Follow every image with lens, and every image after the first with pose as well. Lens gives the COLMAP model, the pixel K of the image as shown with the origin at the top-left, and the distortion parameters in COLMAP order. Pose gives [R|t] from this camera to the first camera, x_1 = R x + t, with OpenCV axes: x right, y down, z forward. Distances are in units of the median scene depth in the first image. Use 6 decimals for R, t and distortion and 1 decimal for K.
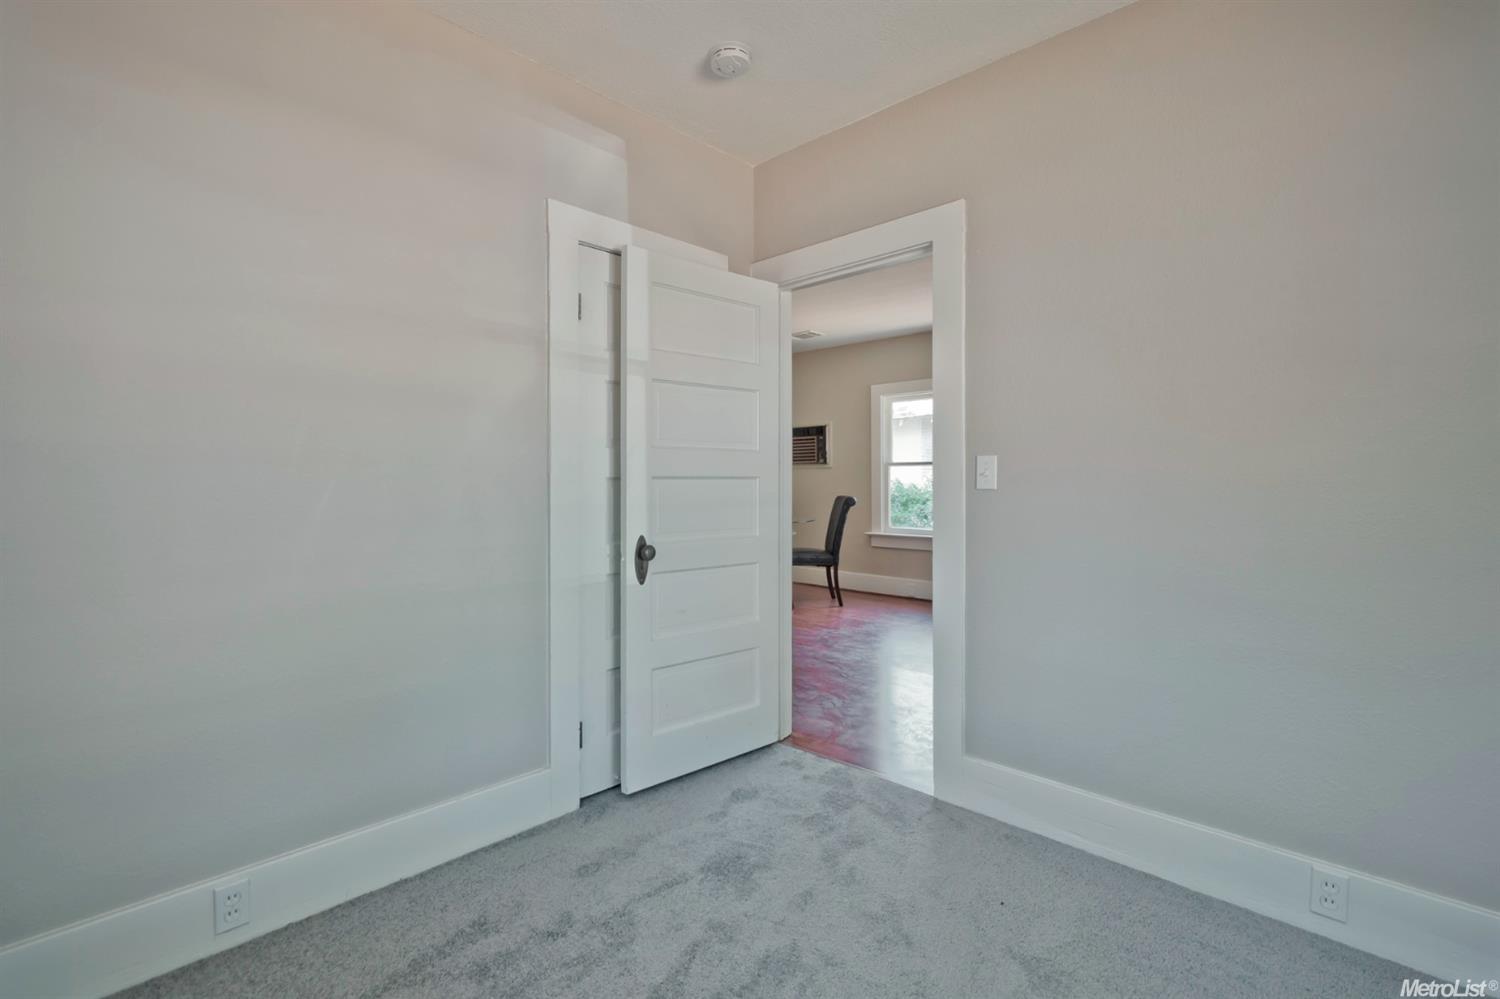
lens RADIAL K [[700.6, 0, 750.8], [0, 700.6, 491.1], [0, 0, 1]] dist [0.000830, -0.000084]
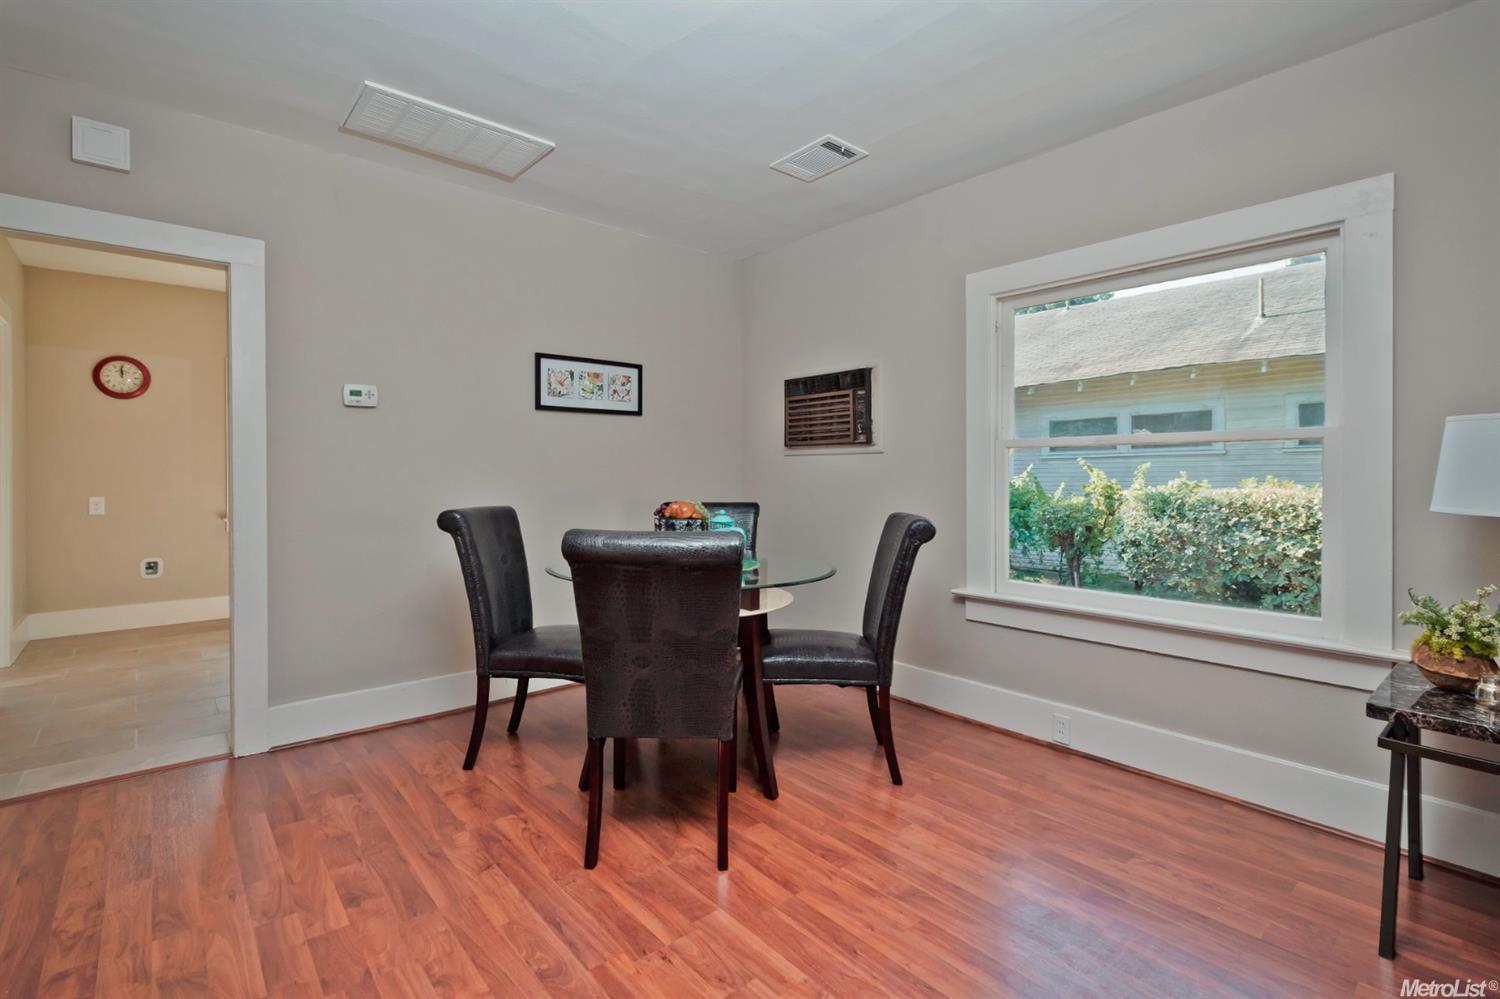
lens RADIAL K [[700.6, 0, 746.2], [0, 700.6, 494.5], [0, 0, 1]] dist [0.000830, -0.000084]
pose [[0.996110, 0.005105, -0.087967, 0.070098], [-0.003458, 0.999816, 0.018866, -0.012713], [0.088047, -0.018488, 0.995945, 0.544236]]
